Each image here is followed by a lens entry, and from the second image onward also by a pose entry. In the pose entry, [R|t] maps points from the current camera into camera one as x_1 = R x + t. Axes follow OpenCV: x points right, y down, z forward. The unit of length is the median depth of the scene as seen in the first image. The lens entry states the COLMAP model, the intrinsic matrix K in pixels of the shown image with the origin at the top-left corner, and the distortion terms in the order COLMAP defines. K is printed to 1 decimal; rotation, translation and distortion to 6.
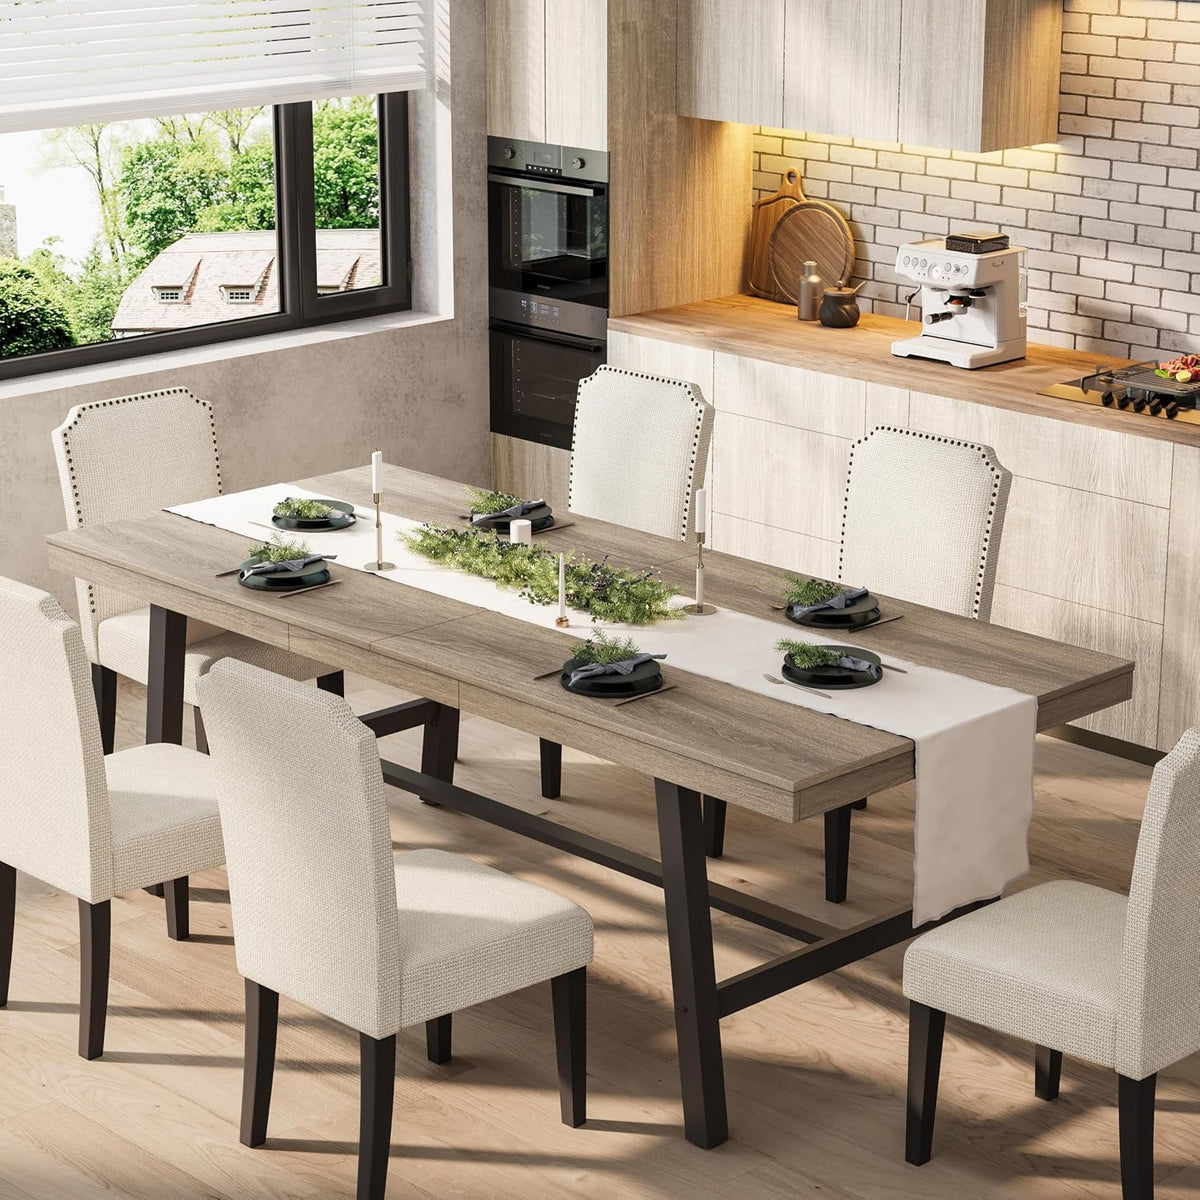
lens RADIAL K [[2938.7, 0, 600.0], [0, 2938.7, 600.0], [0, 0, 1]] dist [0.009871, -0.055866]
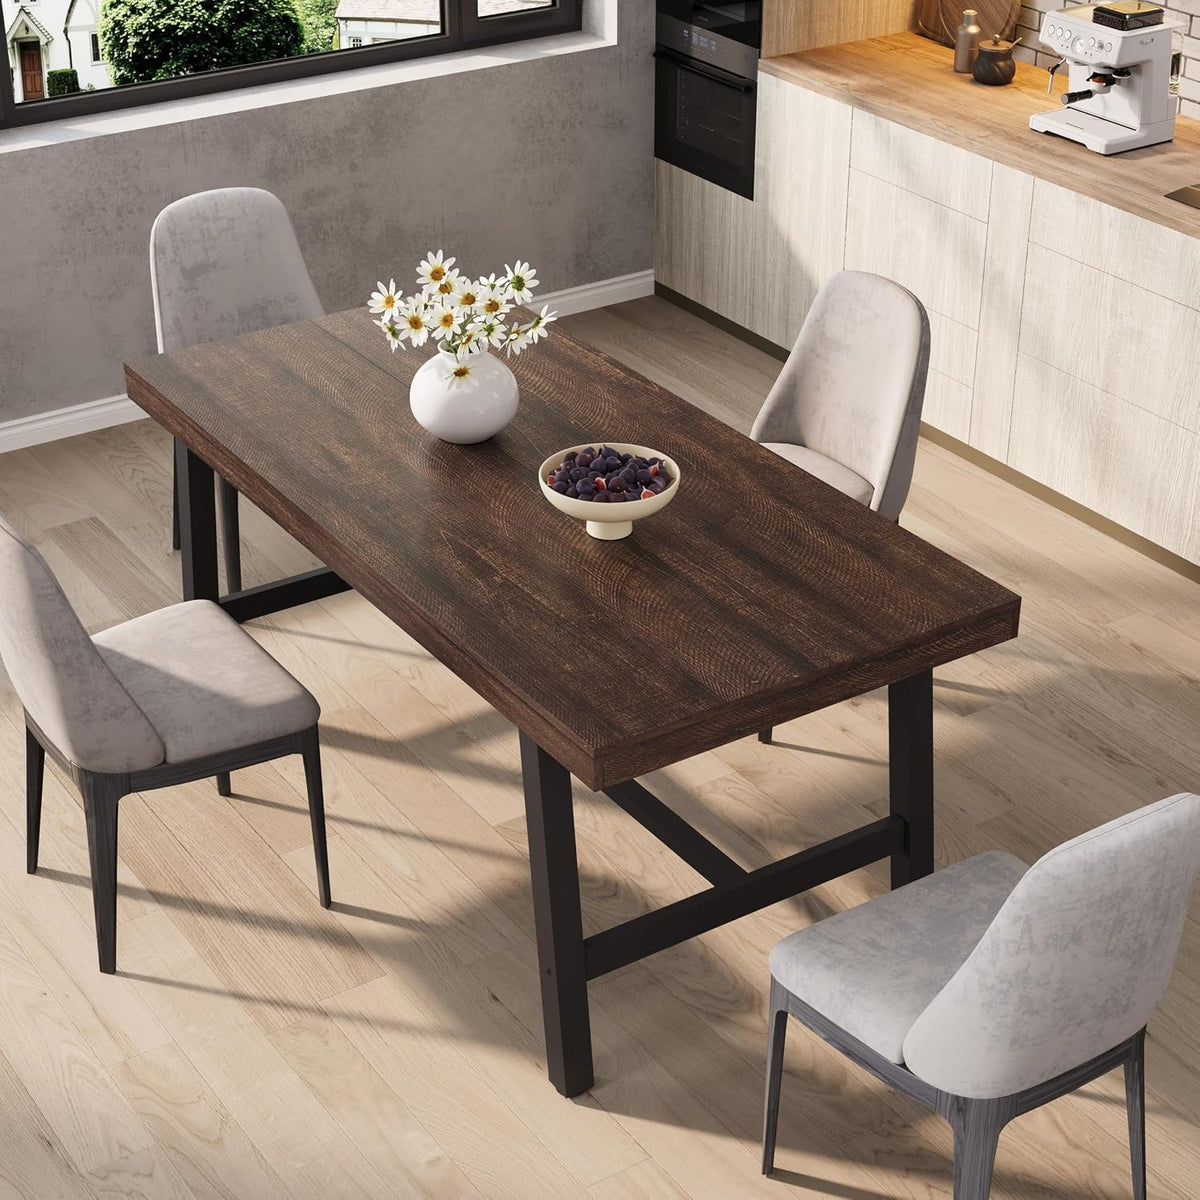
lens RADIAL K [[2256.3, 0, 600.0], [0, 2256.3, 600.0], [0, 0, 1]] dist [-0.002265, 0.015152]
pose [[0.982464, 0.090073, -0.163252, 0.090896], [-0.053038, 0.974409, 0.218434, -0.082536], [0.178749, -0.205945, 0.962100, 0.231064]]
